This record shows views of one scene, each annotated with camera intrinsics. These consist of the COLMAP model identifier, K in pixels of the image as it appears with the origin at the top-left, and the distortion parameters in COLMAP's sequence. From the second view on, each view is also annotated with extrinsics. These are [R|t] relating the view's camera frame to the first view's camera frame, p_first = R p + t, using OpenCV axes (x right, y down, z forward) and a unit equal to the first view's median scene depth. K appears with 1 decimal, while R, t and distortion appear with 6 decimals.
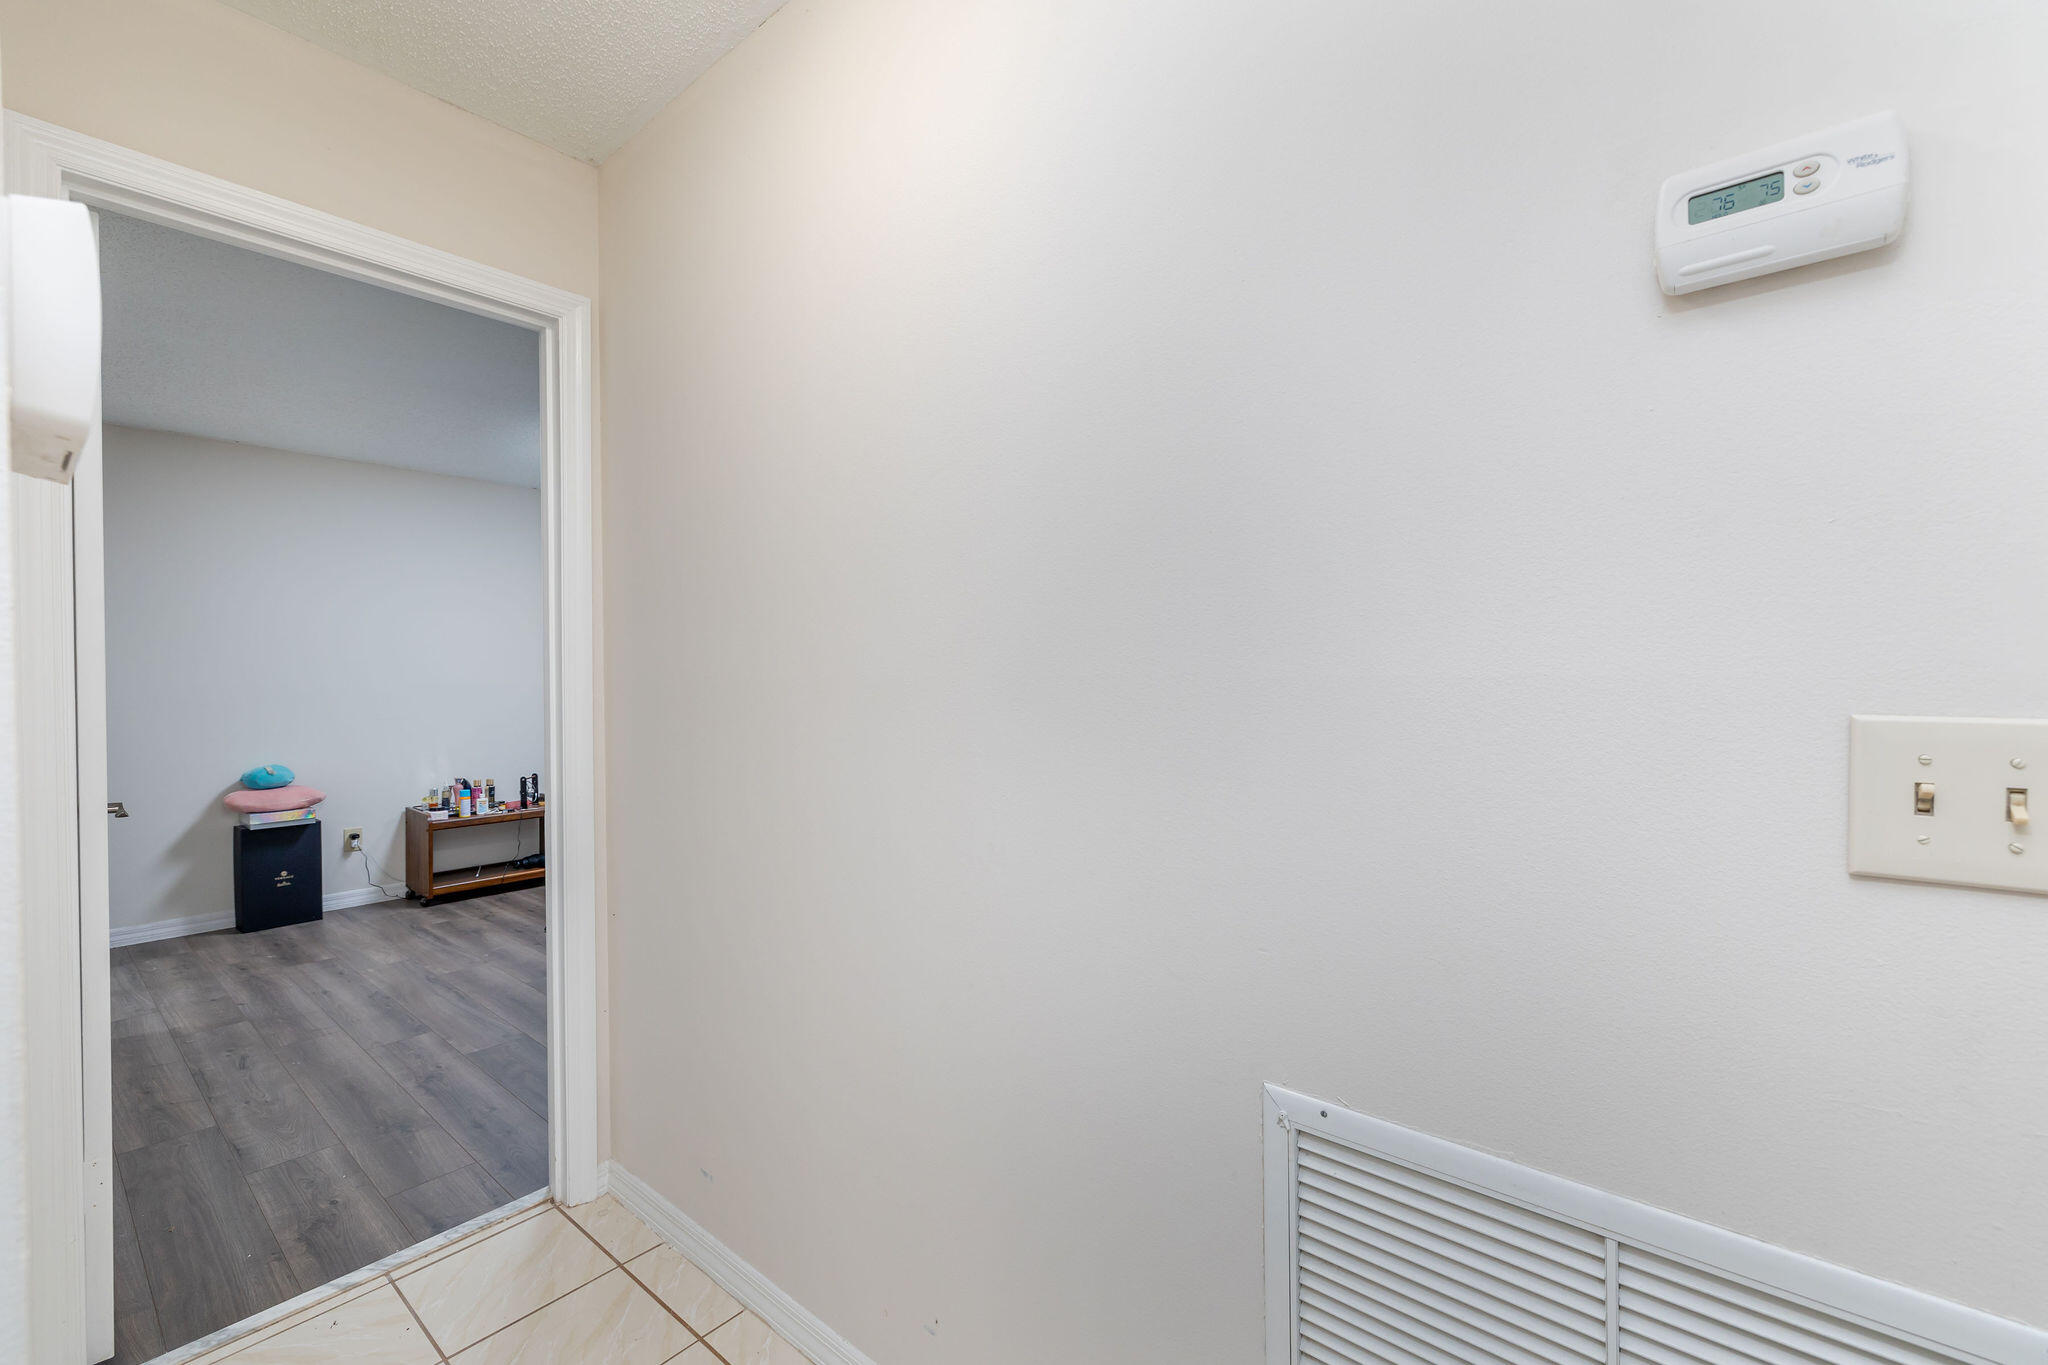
lens RADIAL K [[863.1, 0, 1019.8], [0, 863.1, 678.7], [0, 0, 1]] dist [0.001968, -0.000850]
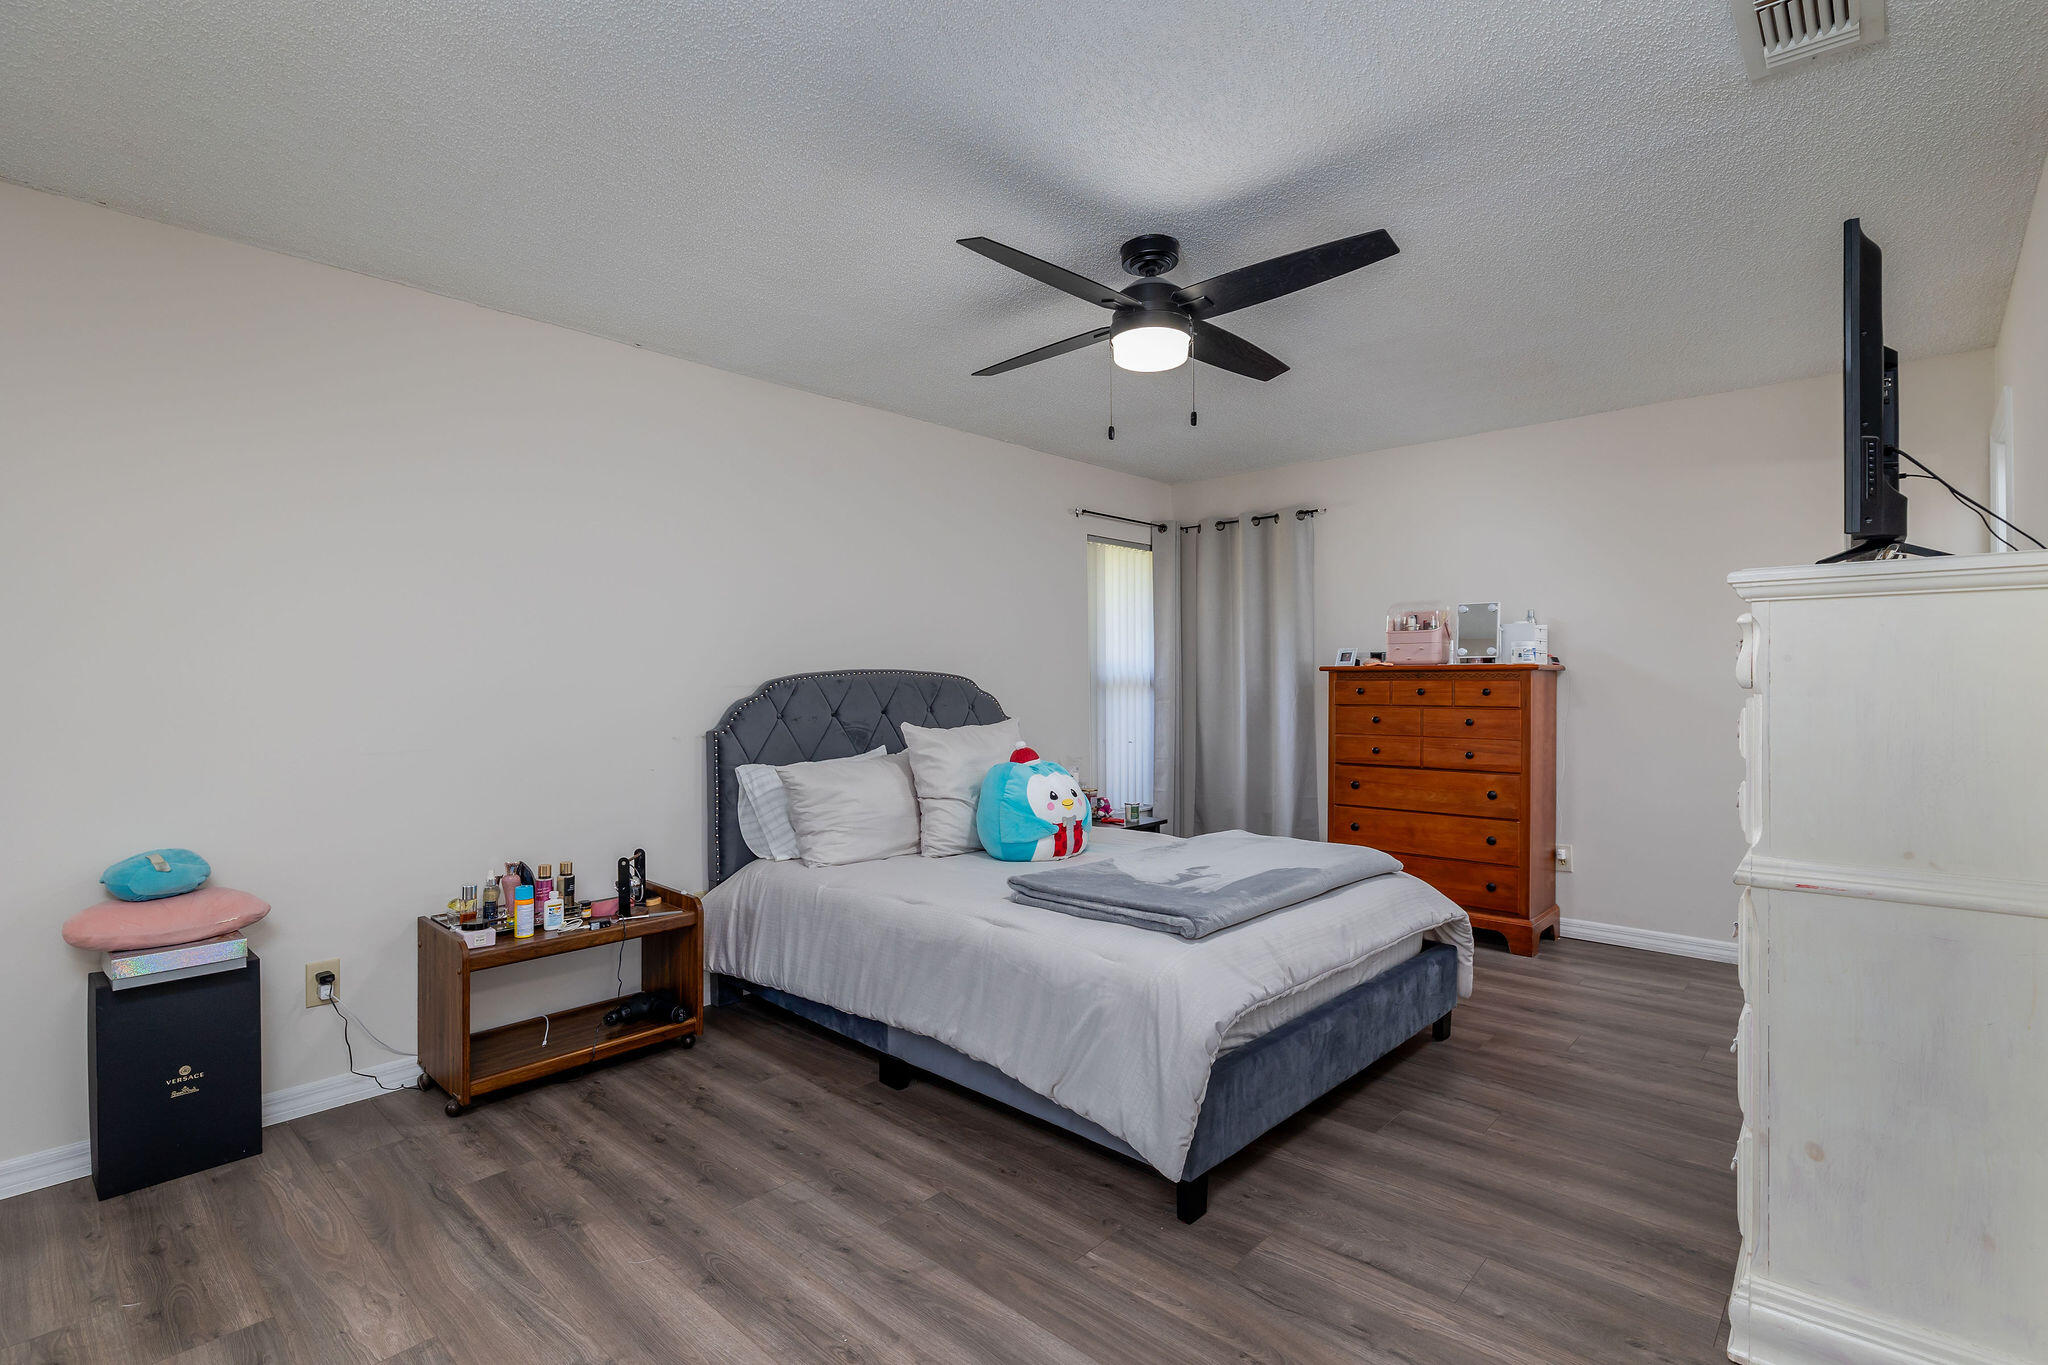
lens RADIAL K [[961.5, 0, 1038.3], [0, 961.5, 682.9], [0, 0, 1]] dist [-0.010610, 0.004022]
pose [[0.999268, 0.003179, -0.038115, -0.303319], [-0.003202, 0.999995, -0.000545, 0.000309], [0.038113, 0.000667, 0.999273, 0.418934]]
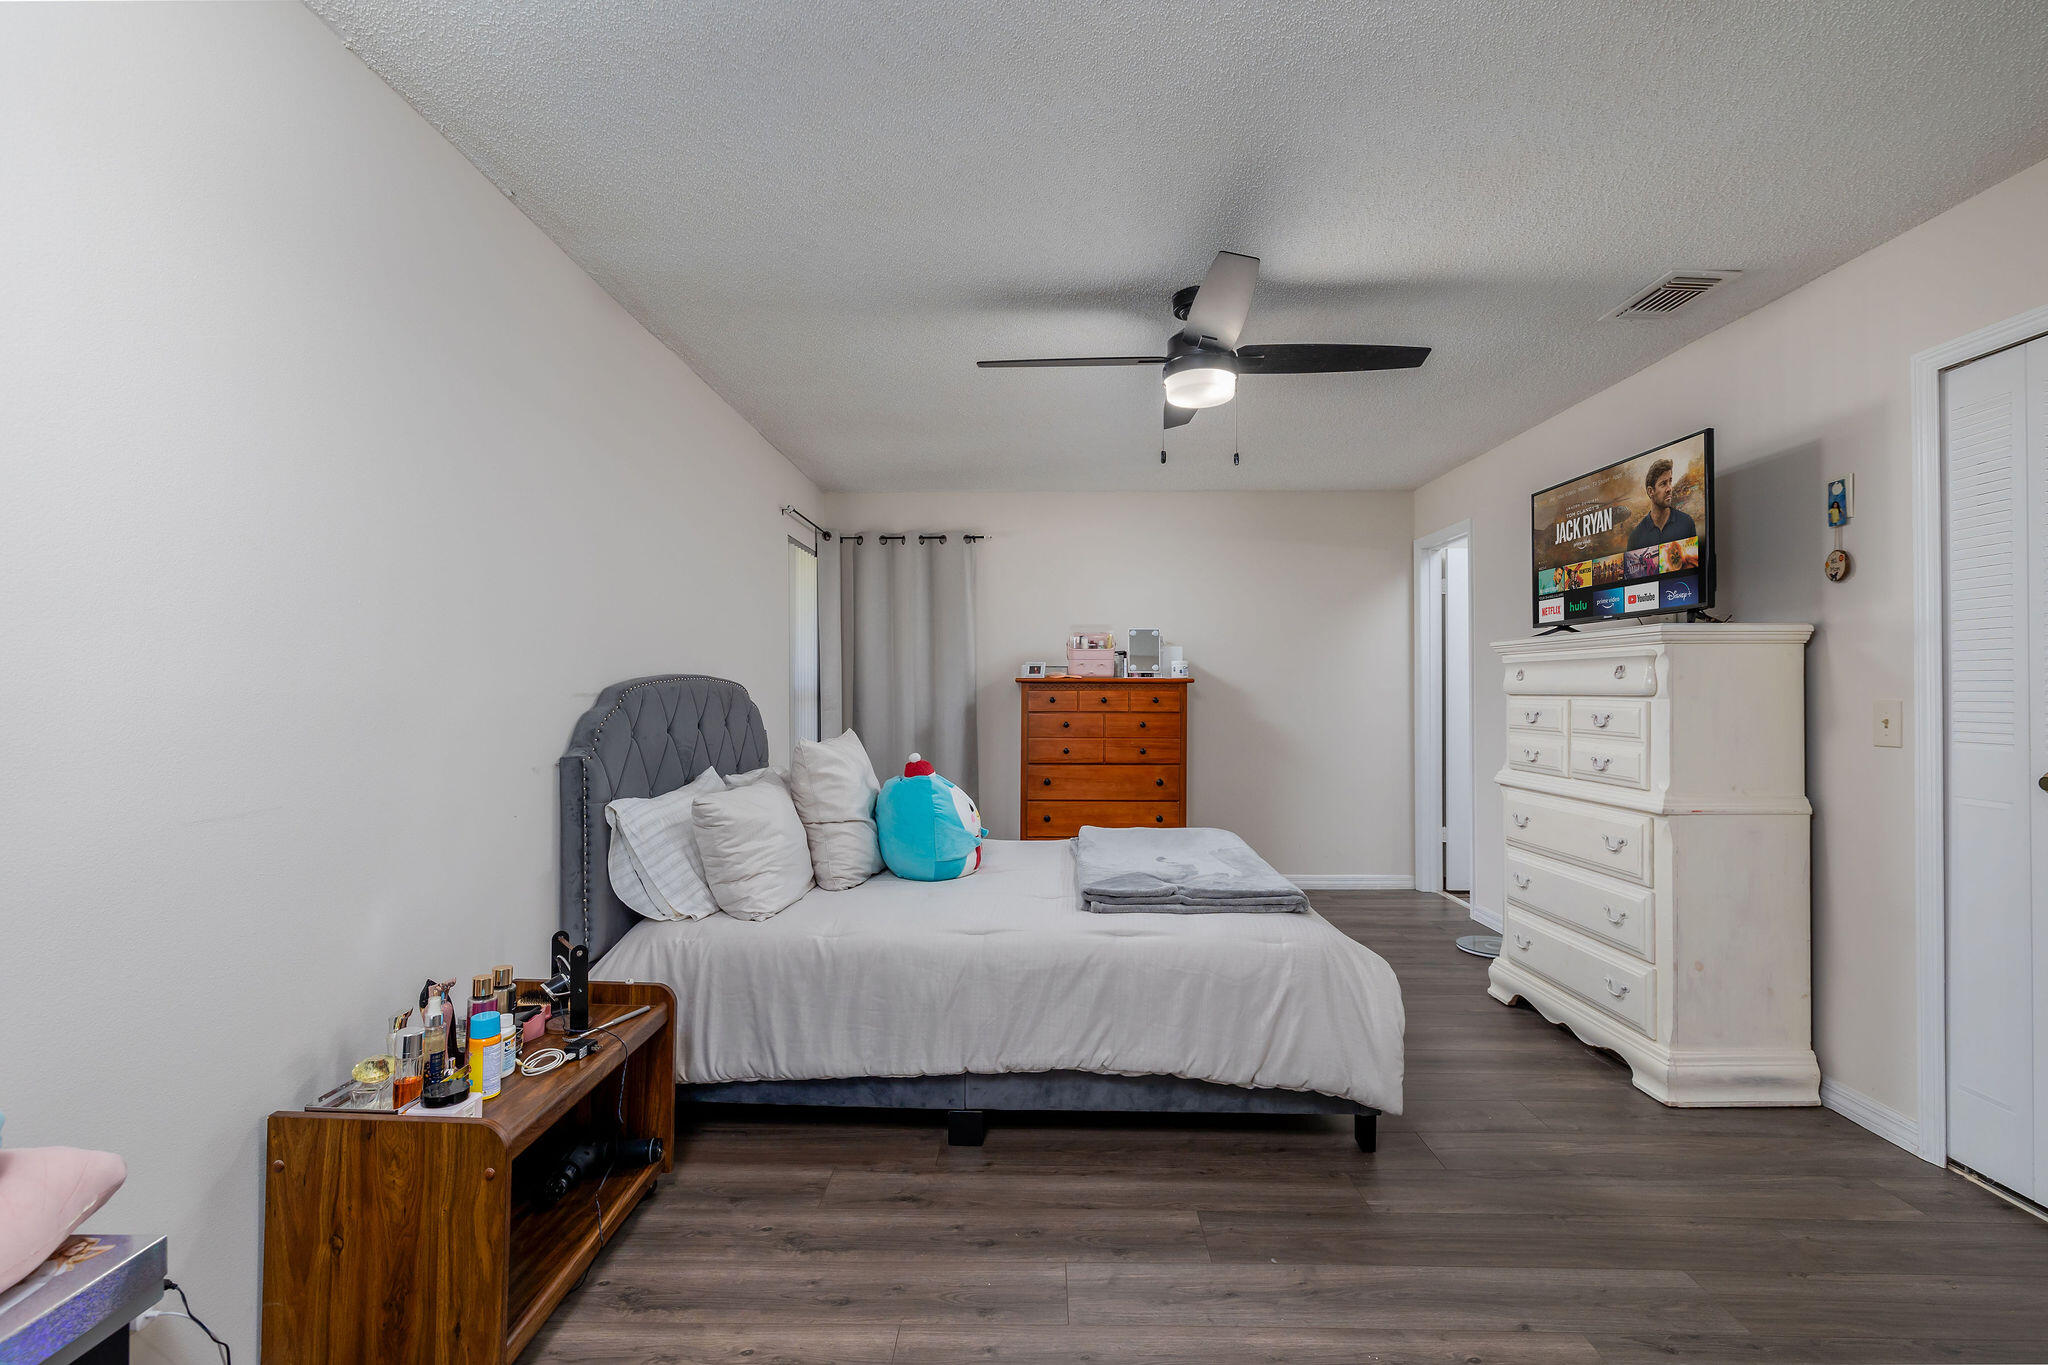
lens RADIAL K [[917.7, 0, 1020.3], [0, 917.7, 680.5], [0, 0, 1]] dist [-0.005602, 0.000181]
pose [[0.774937, 0.015059, 0.631859, -0.706695], [-0.004245, 0.999818, -0.018623, 0.004579], [-0.632024, 0.011749, 0.774860, 0.594659]]
